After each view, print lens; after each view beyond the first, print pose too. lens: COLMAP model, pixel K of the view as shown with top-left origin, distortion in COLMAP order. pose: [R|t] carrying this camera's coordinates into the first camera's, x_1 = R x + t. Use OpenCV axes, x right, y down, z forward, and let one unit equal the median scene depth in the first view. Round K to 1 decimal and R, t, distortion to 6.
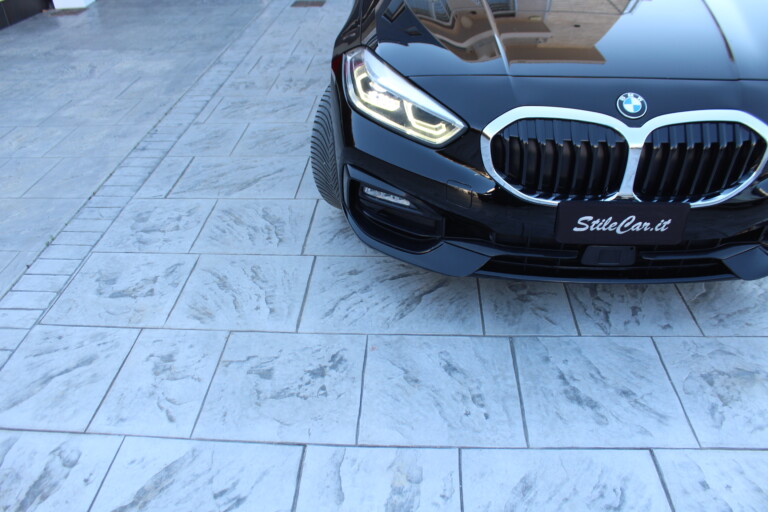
lens RADIAL K [[635.9, 0, 343.9], [0, 635.9, 255.9], [0, 0, 1]] dist [-0.131241, 0.083606]
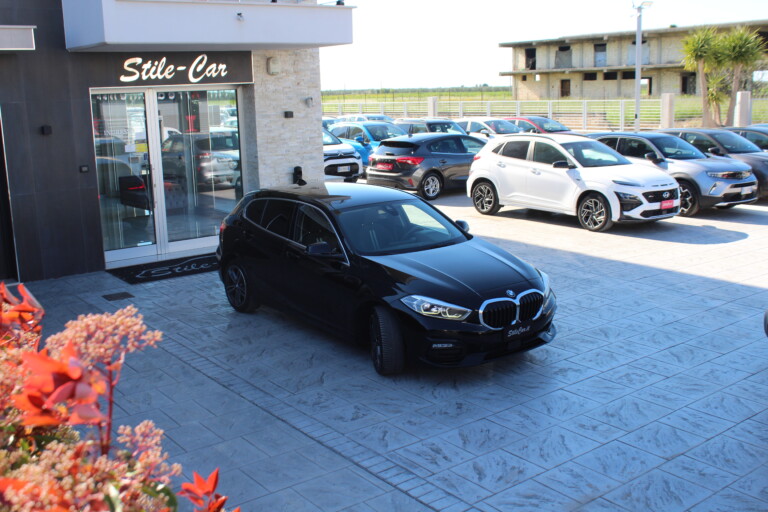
lens RADIAL K [[747.7, 0, 384.0], [0, 747.7, 256.0], [0, 0, 1]] dist [-0.056788, 0.001074]
pose [[0.759680, -0.122607, 0.638634, -2.320793], [0.359130, 0.897823, -0.254832, 0.312065], [-0.542136, 0.422943, 0.726090, -1.445779]]
